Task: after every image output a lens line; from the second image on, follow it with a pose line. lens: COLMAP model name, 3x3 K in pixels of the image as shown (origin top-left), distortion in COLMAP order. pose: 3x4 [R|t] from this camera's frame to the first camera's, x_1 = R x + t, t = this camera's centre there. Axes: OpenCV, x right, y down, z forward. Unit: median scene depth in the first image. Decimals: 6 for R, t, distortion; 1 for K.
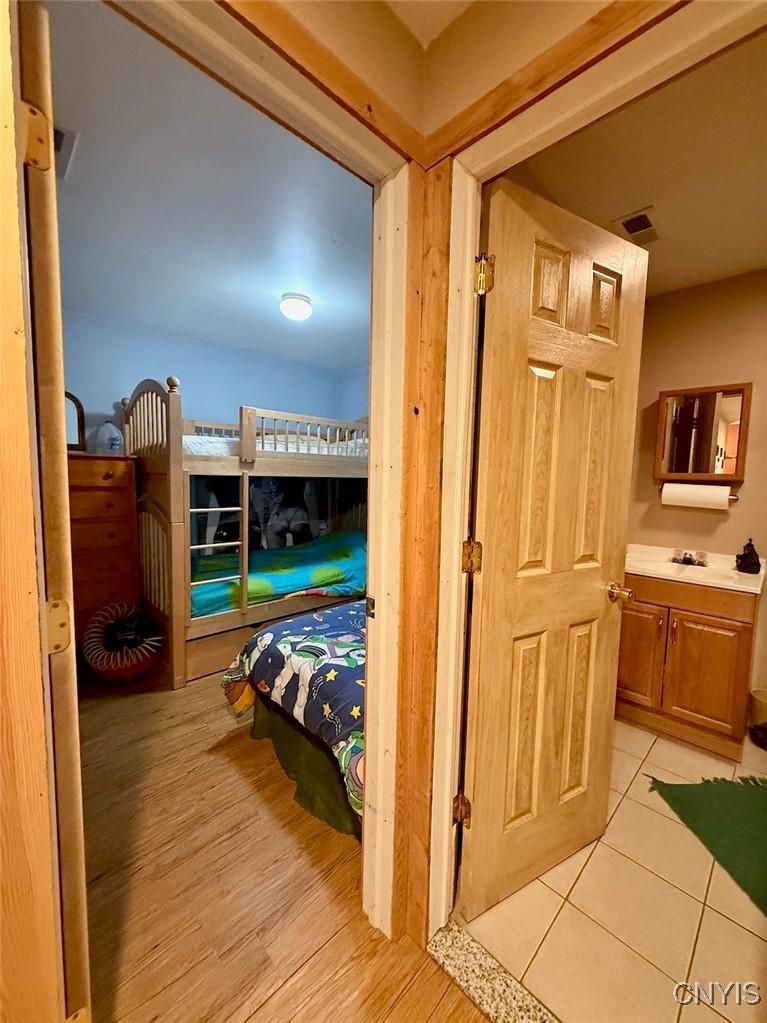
lens RADIAL K [[404.9, 0, 383.5], [0, 404.9, 511.5], [0, 0, 1]] dist [-0.000988, -0.000013]
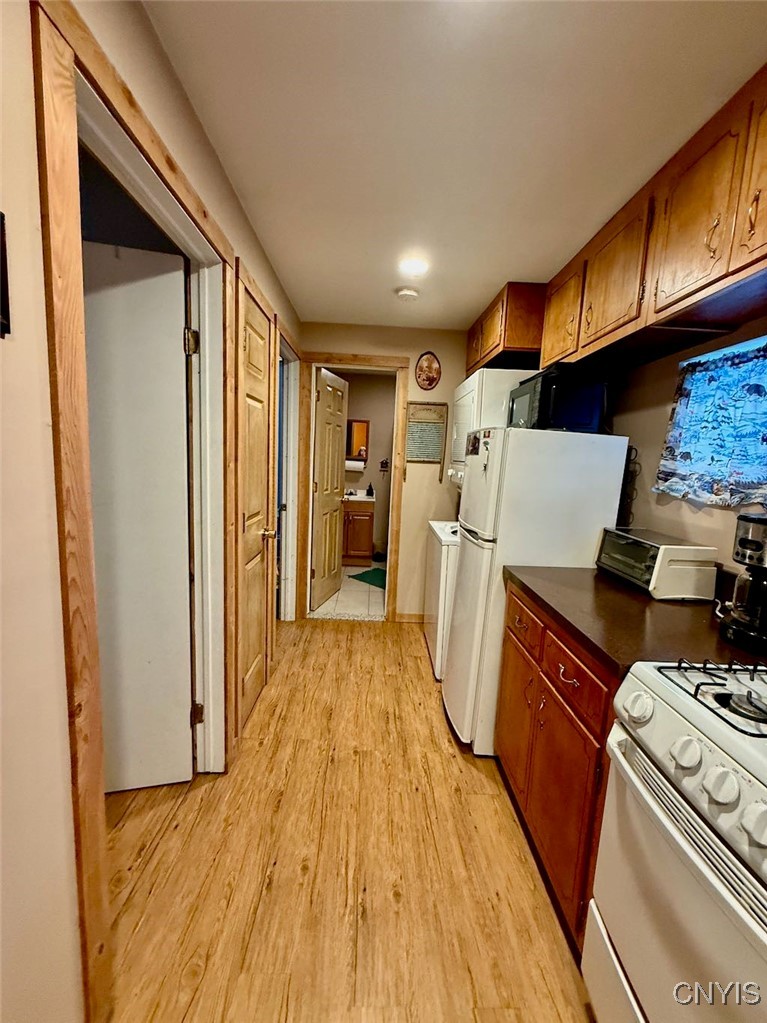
lens RADIAL K [[404.9, 0, 383.5], [0, 404.9, 511.5], [0, 0, 1]] dist [-0.000988, -0.000013]
pose [[0.681196, -0.085803, 0.727056, -0.983377], [0.024594, 0.995230, 0.094409, 0.010609], [-0.731688, -0.046430, 0.680057, -0.868126]]
